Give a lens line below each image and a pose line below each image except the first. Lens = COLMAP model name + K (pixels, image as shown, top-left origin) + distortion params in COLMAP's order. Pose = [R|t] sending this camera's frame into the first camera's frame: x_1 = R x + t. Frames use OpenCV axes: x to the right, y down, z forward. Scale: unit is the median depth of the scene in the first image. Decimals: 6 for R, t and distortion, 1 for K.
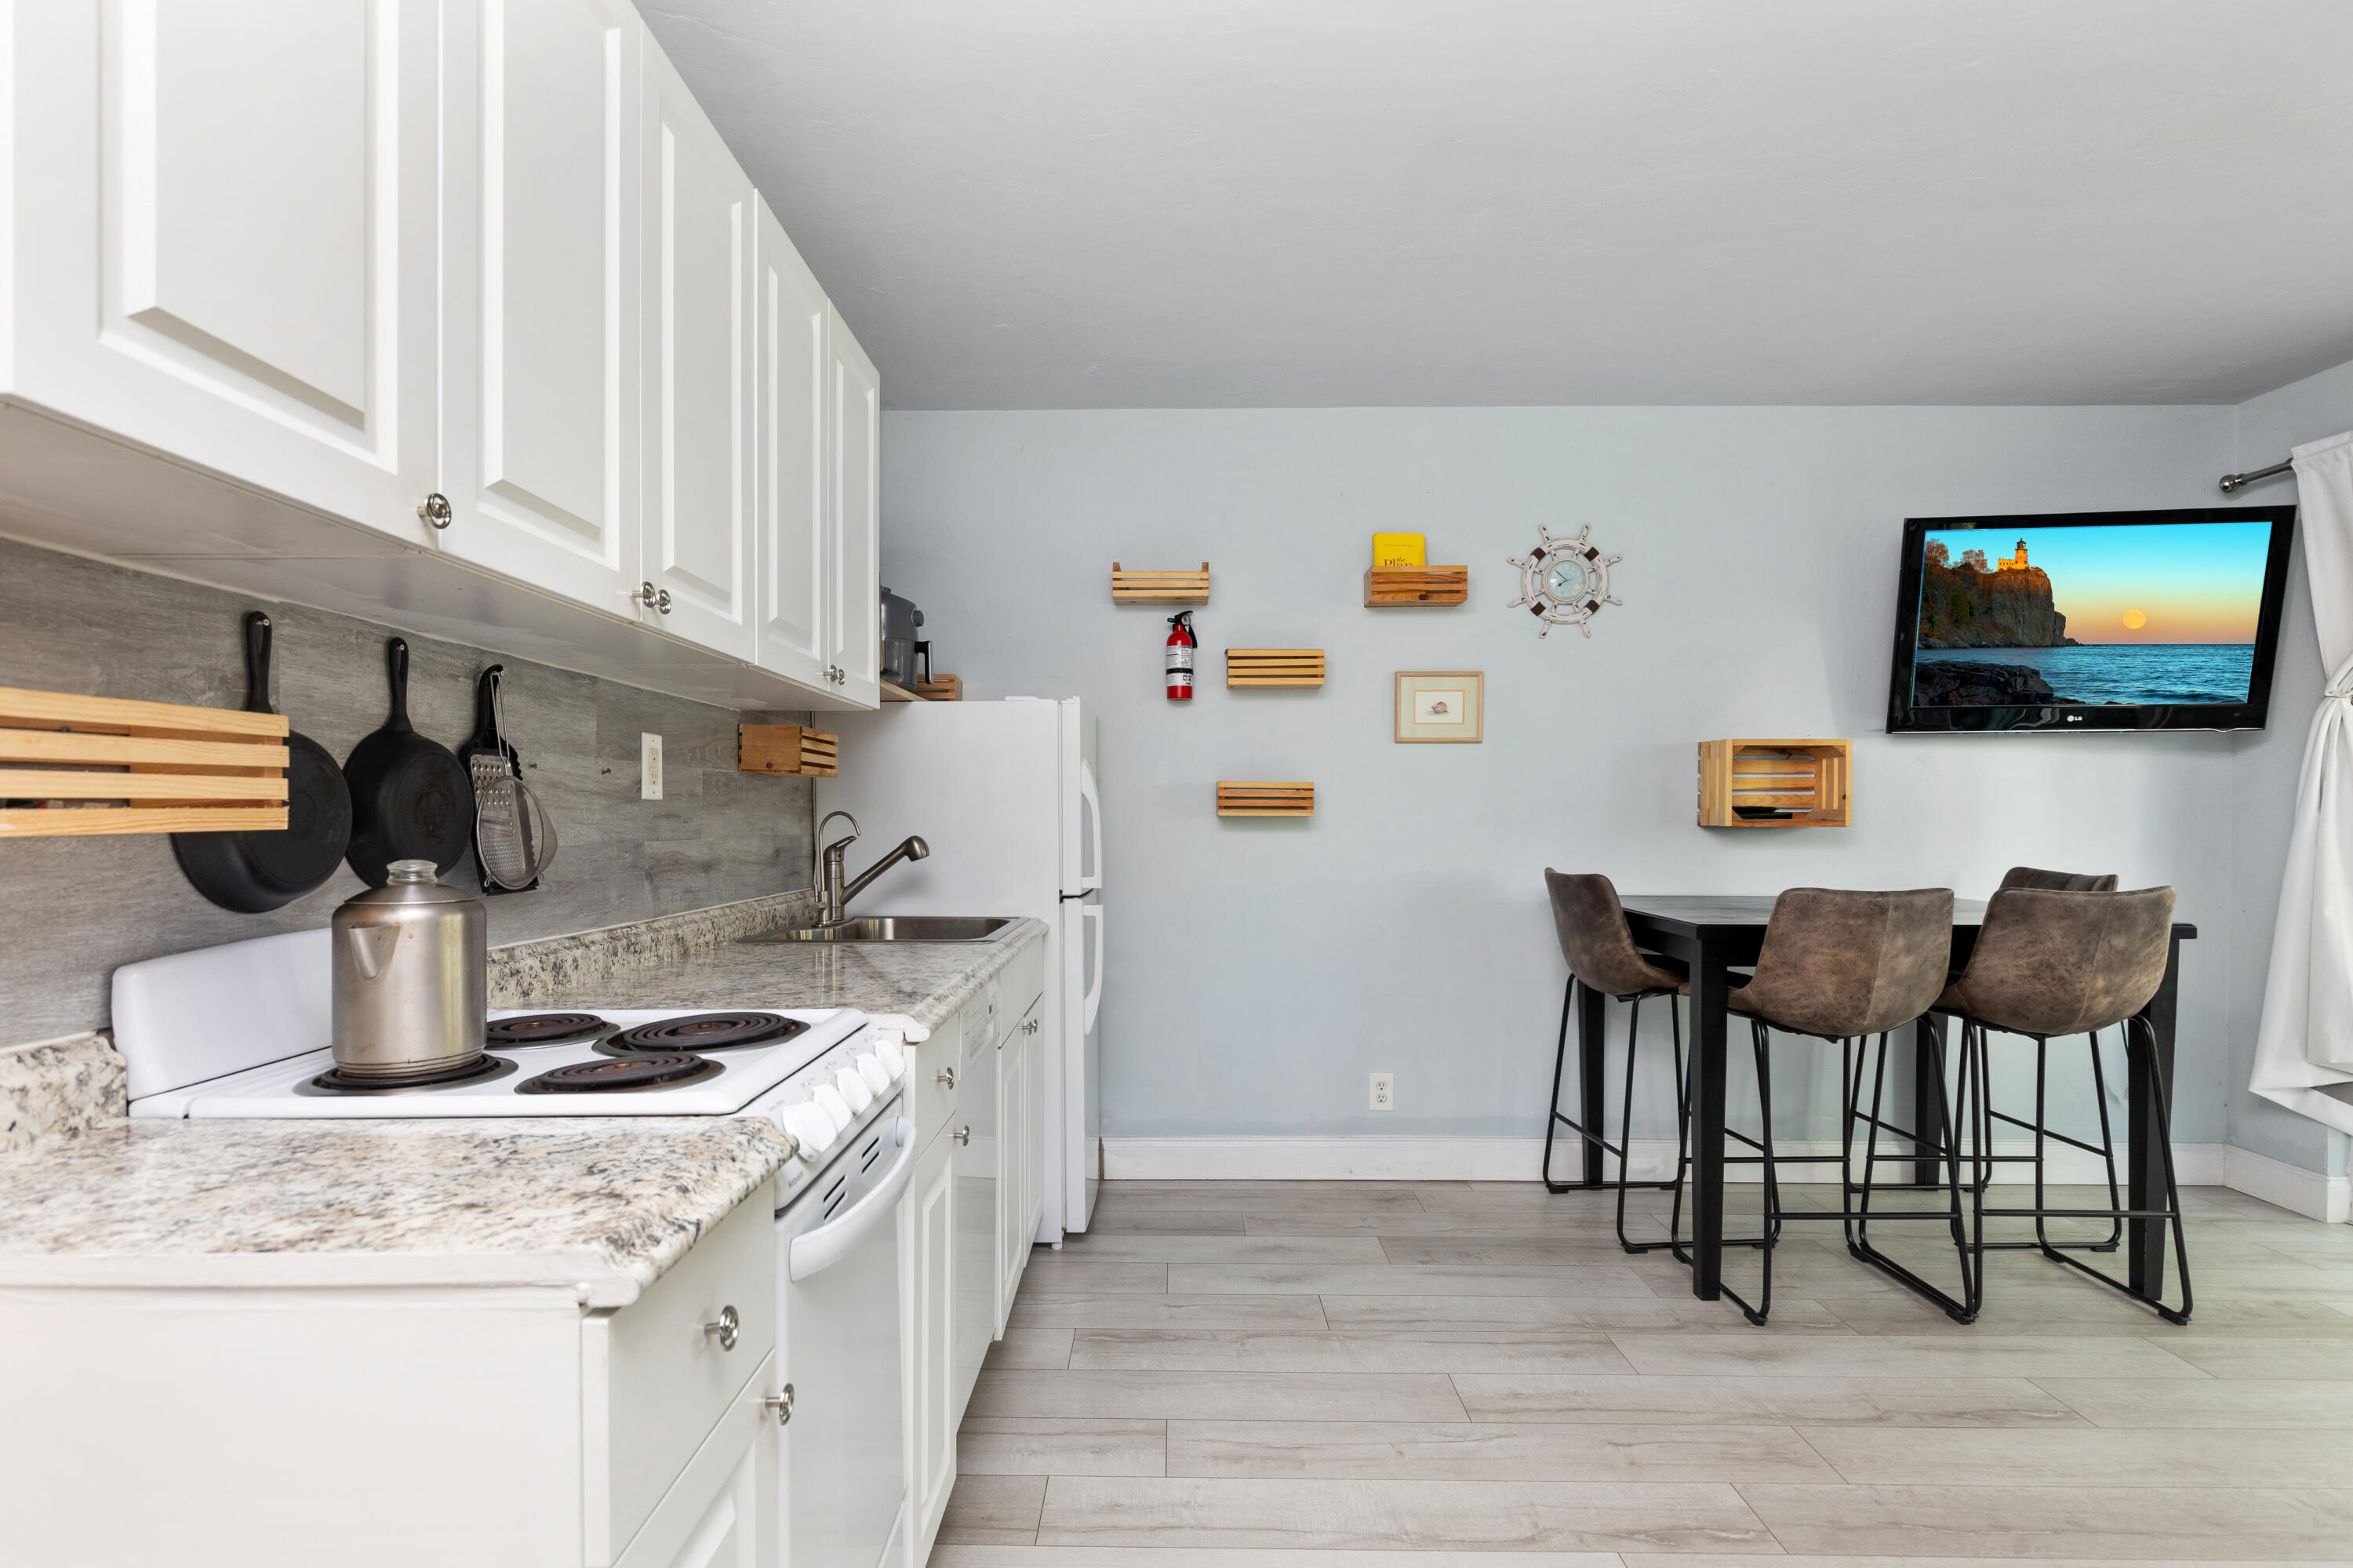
lens RADIAL K [[1134.1, 0, 1165.7], [0, 1134.1, 818.1], [0, 0, 1]] dist [0.002909, 0.000963]
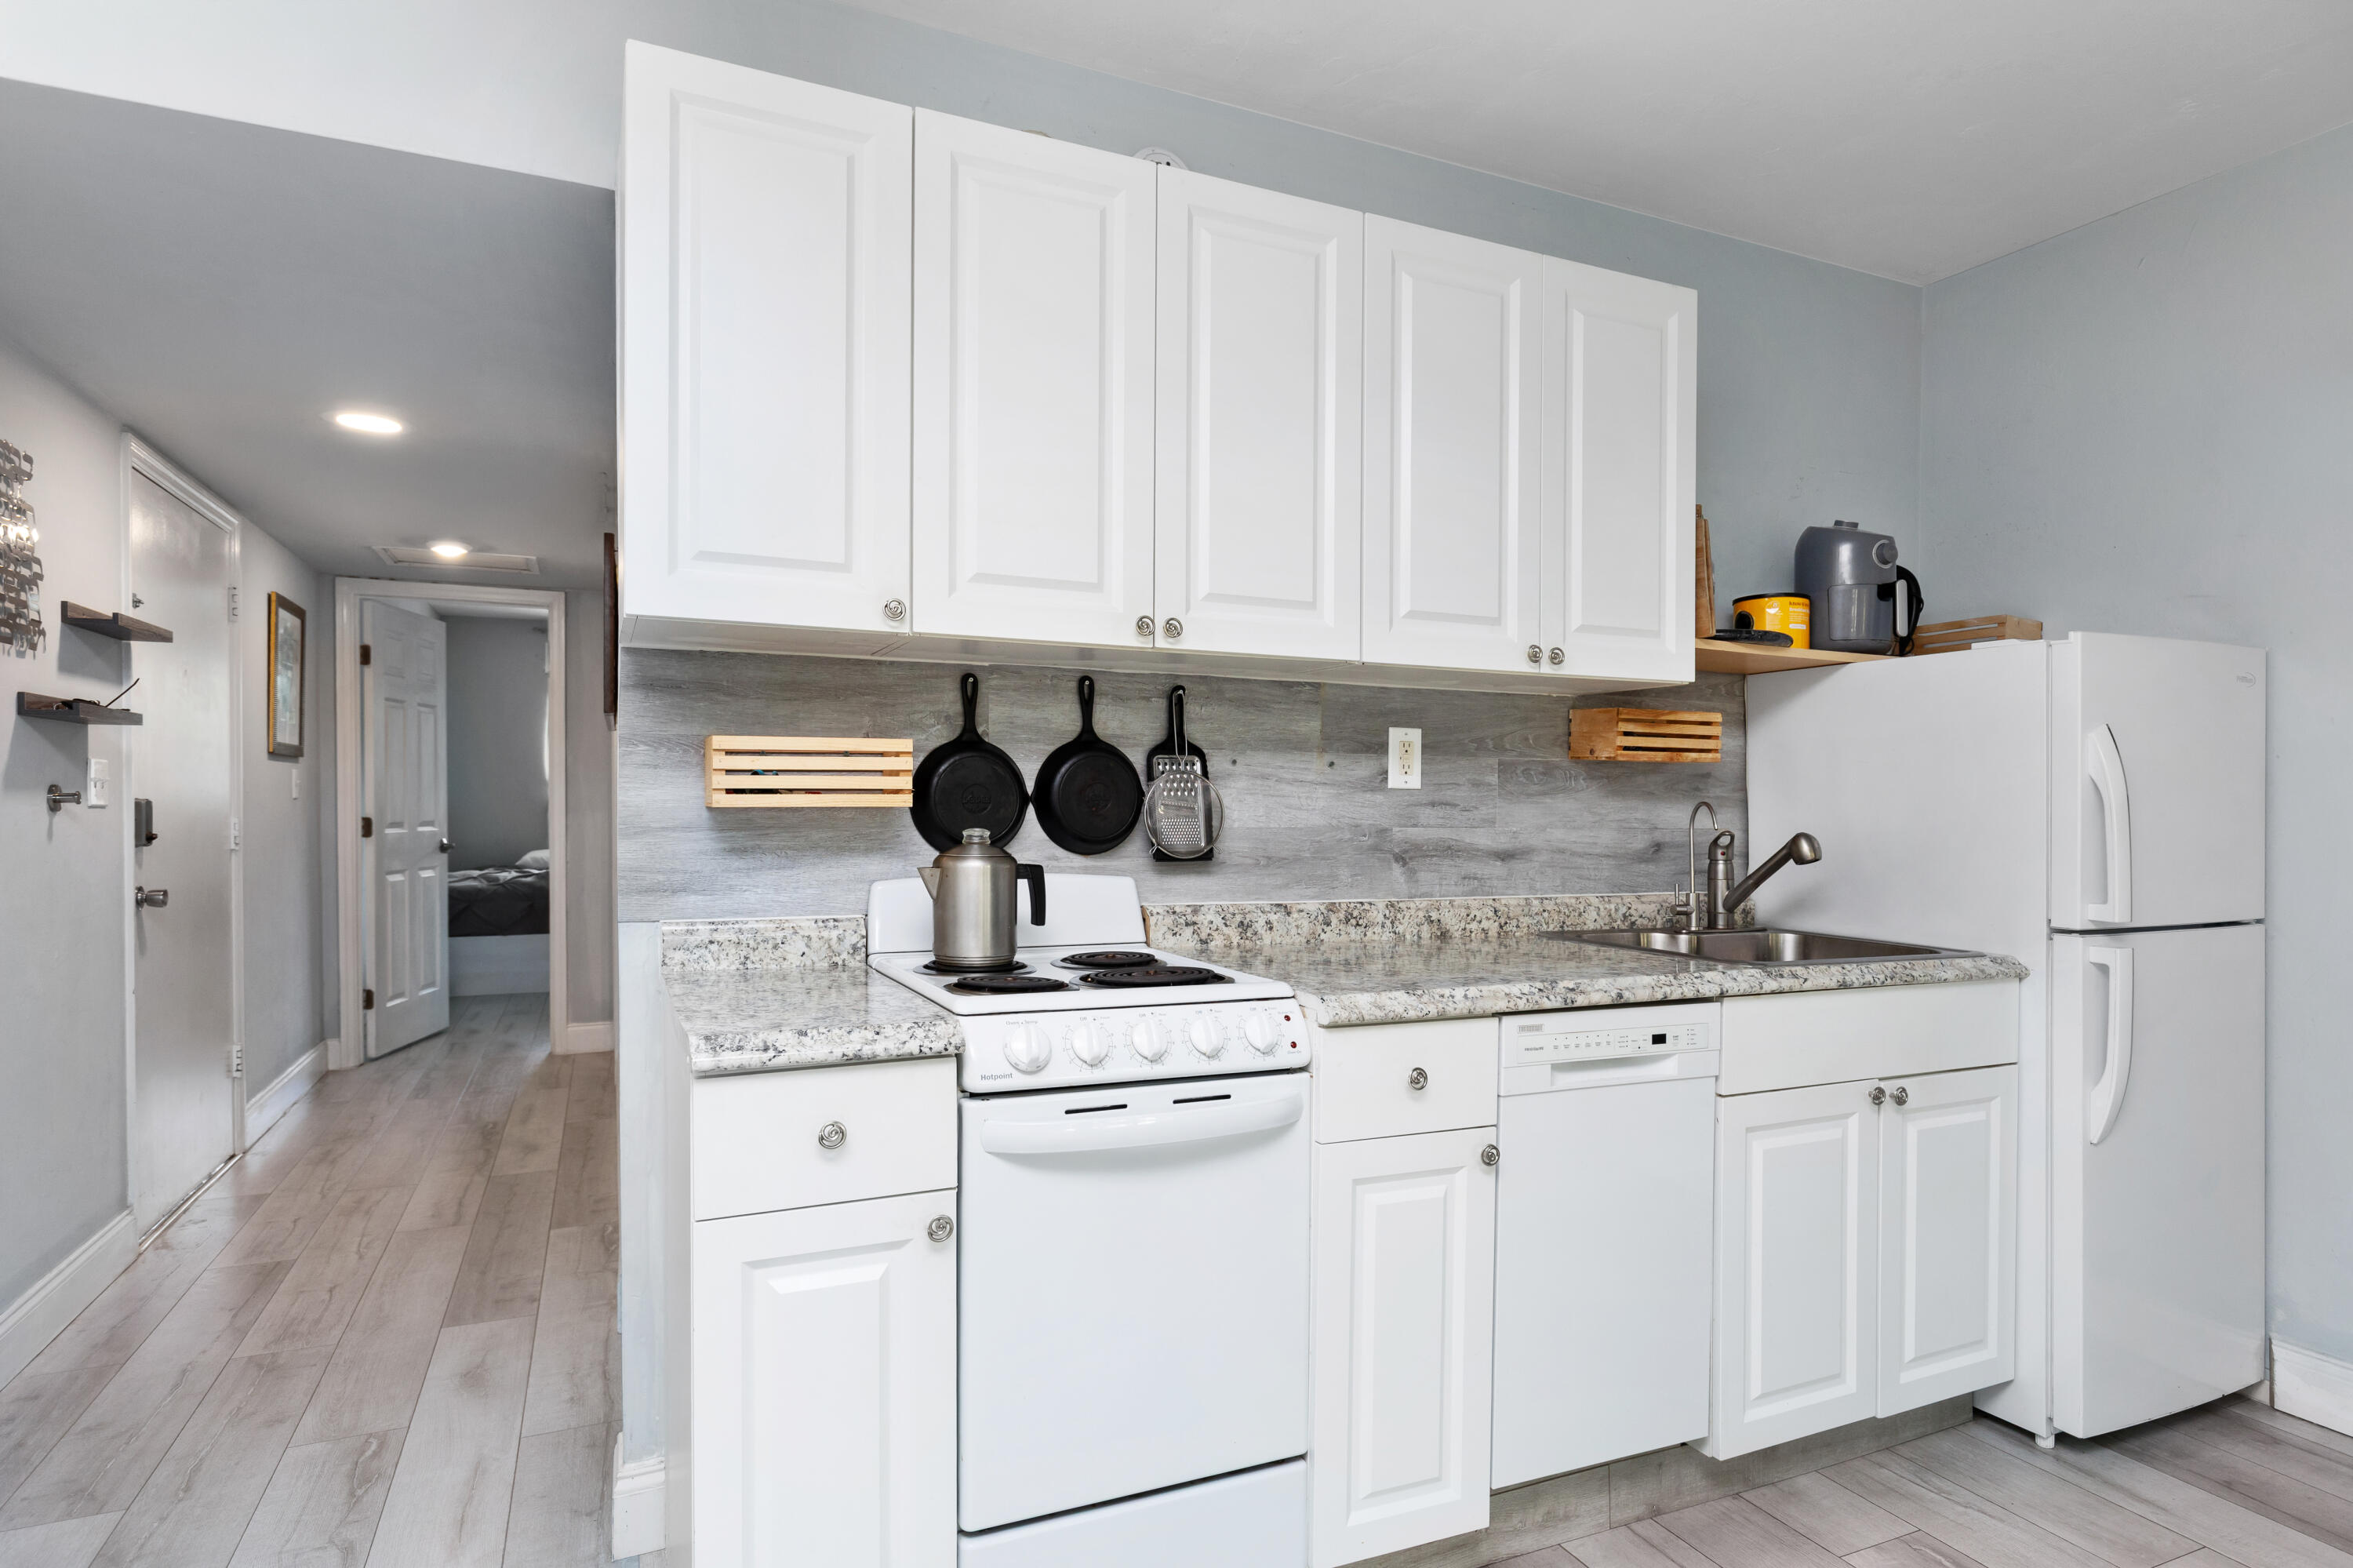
lens RADIAL K [[1258.2, 0, 1157.8], [0, 1258.2, 793.7], [0, 0, 1]] dist [-0.001401, 0.000471]
pose [[0.408272, -0.002546, -0.912857, 0.387753], [-0.011564, 0.999901, -0.007961, 0.000556], [0.912787, 0.013807, 0.408202, 0.209369]]
